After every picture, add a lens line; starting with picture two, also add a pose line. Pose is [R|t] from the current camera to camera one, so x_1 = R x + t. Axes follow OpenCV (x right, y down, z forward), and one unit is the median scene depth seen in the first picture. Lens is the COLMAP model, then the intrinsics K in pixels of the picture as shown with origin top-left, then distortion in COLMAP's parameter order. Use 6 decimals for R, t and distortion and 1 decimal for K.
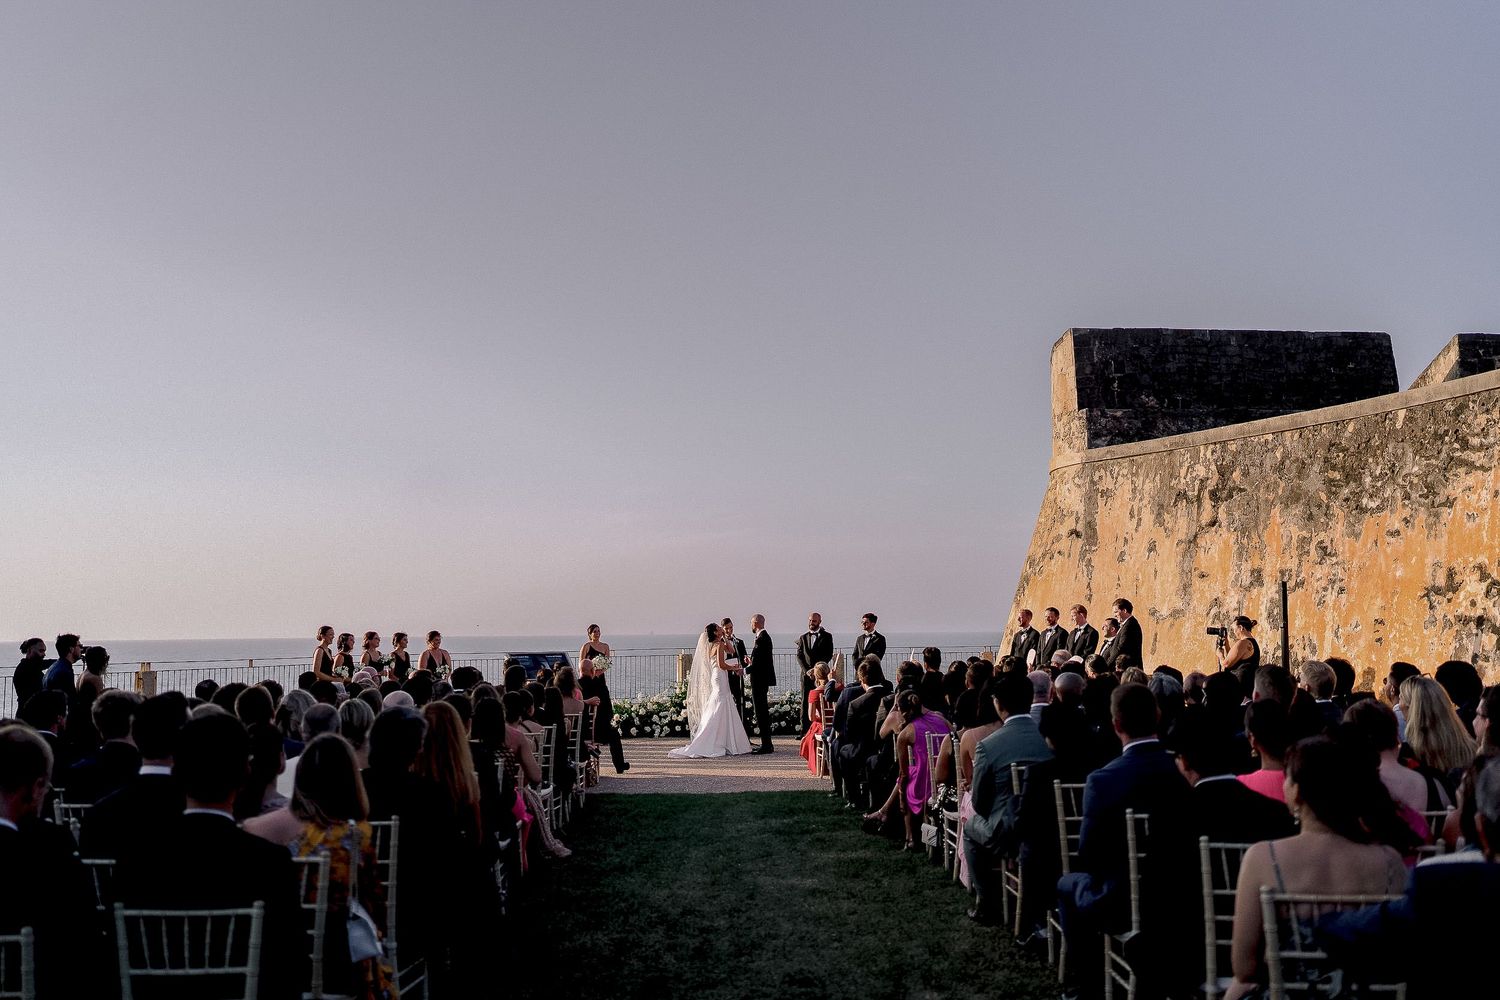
lens RADIAL K [[1490.8, 0, 758.3], [0, 1490.8, 500.0], [0, 0, 1]] dist [-0.005656, 0.000000]
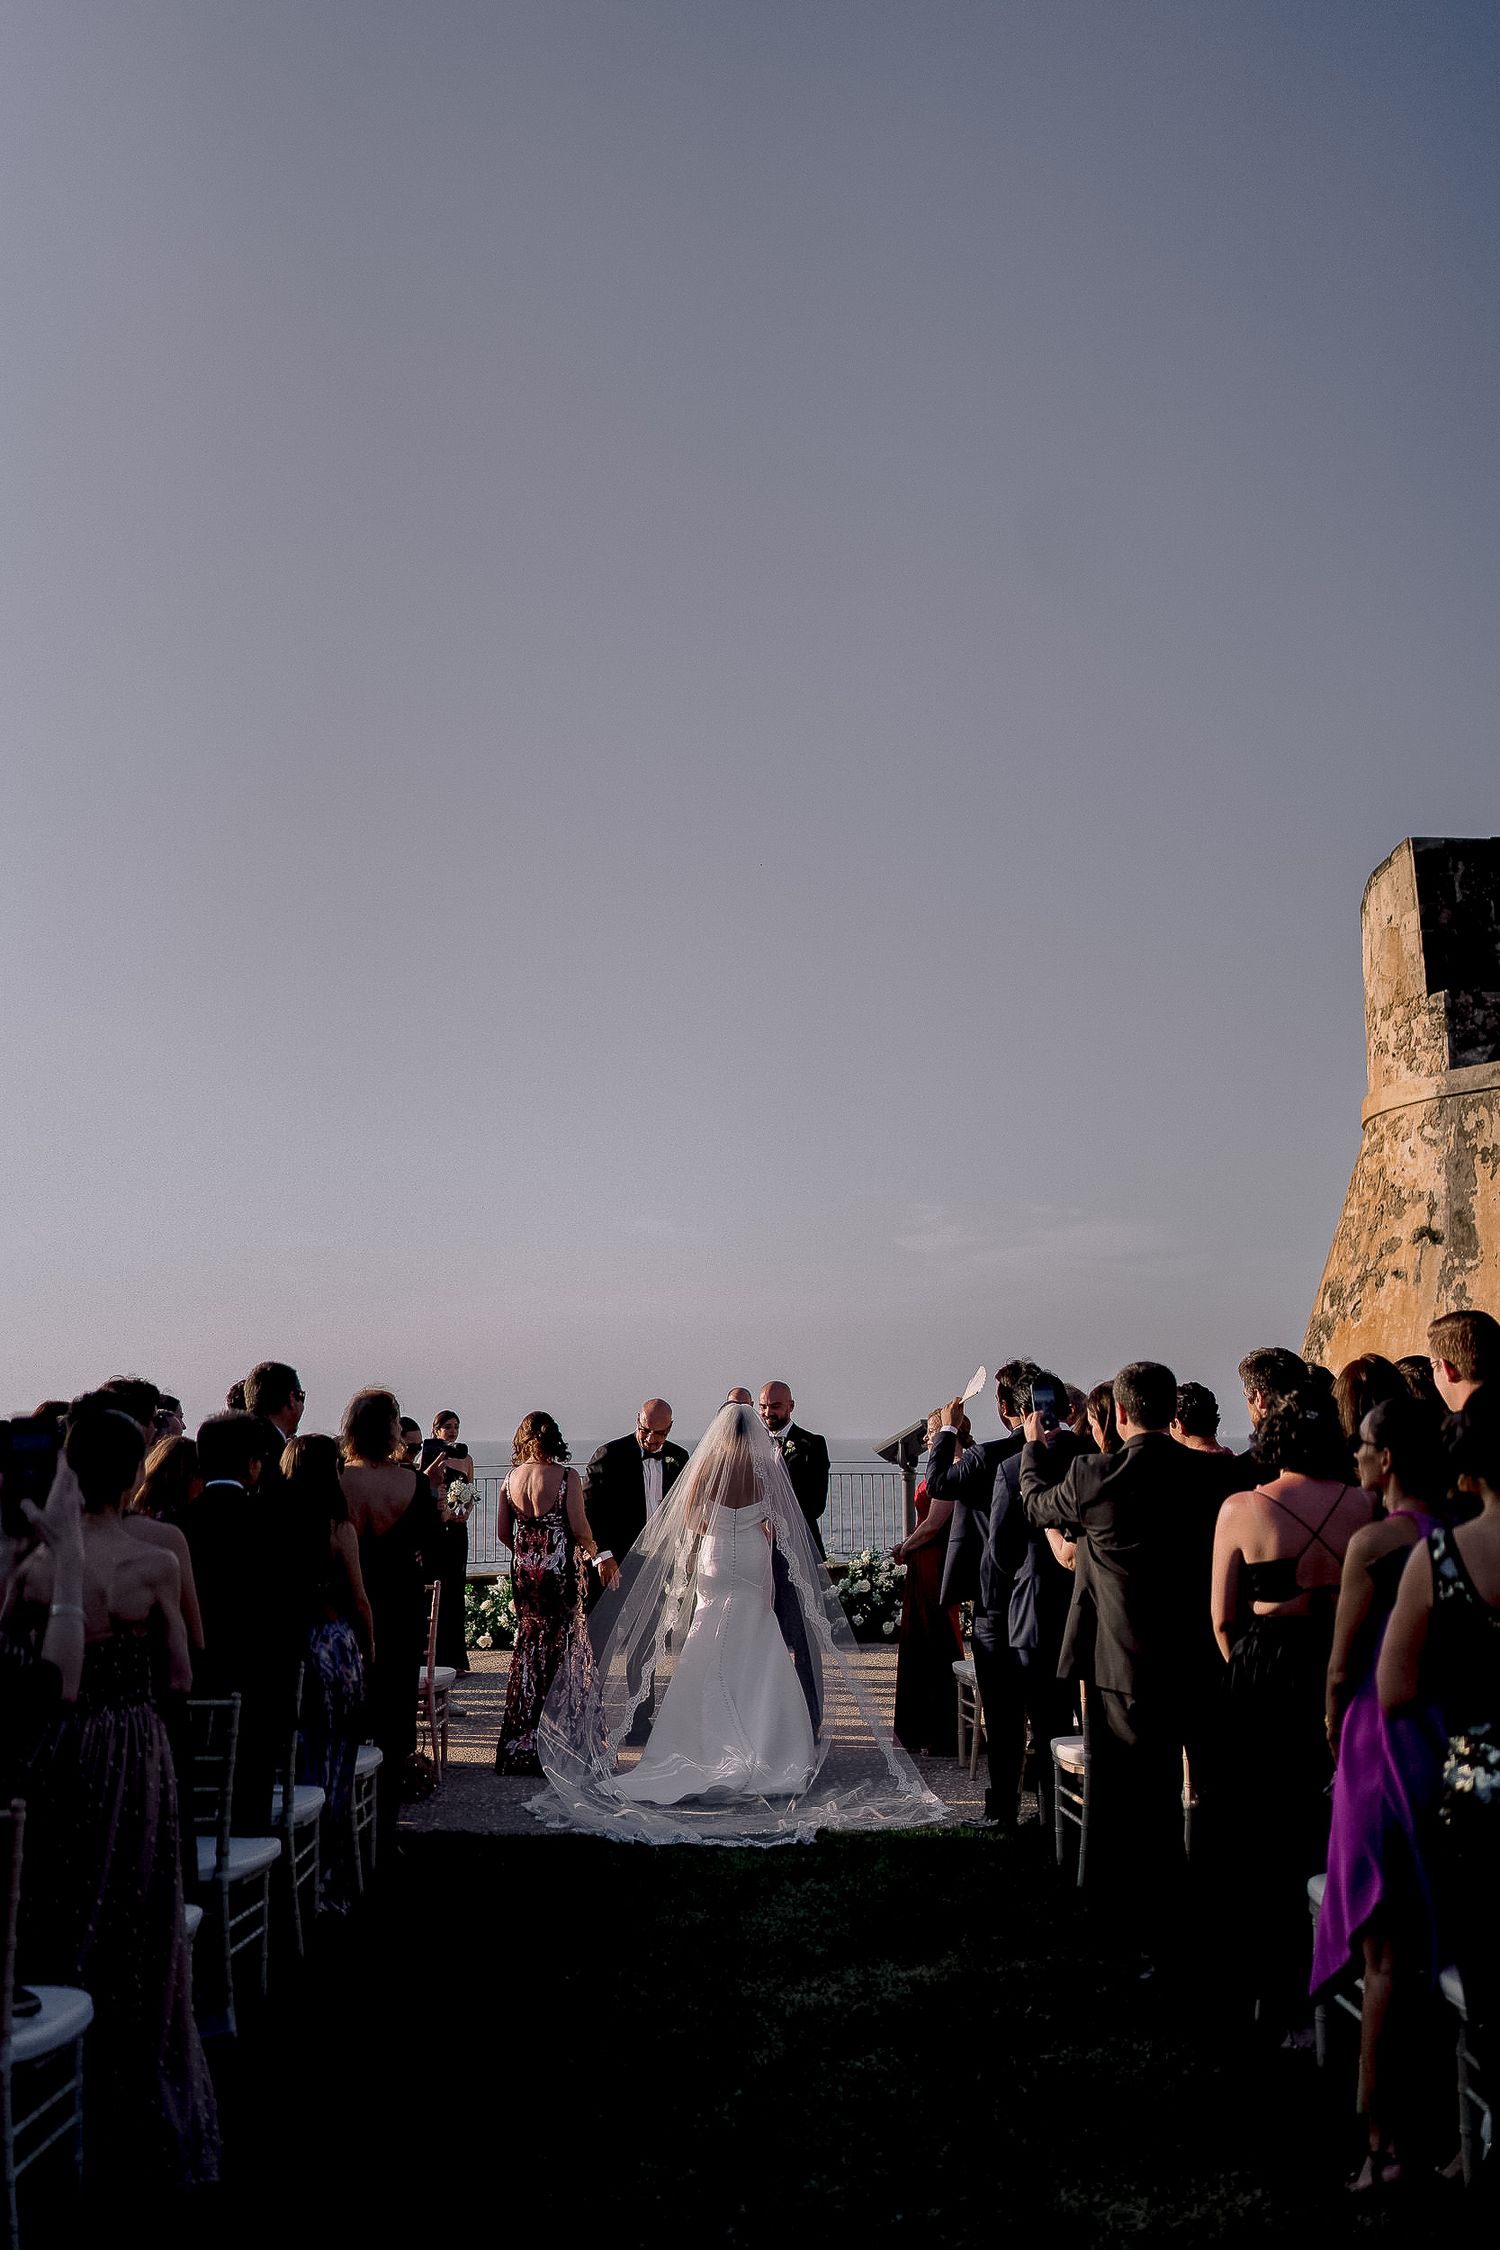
lens RADIAL K [[2236.2, 0, 732.2], [0, 2236.2, 1120.6], [0, 0, 1]] dist [-0.005656, 0.000000]
pose [[0.999652, -0.002034, -0.026317, -0.003906], [0.000687, 0.998693, -0.051105, 0.022026], [0.026387, 0.051069, 0.998346, 0.230915]]
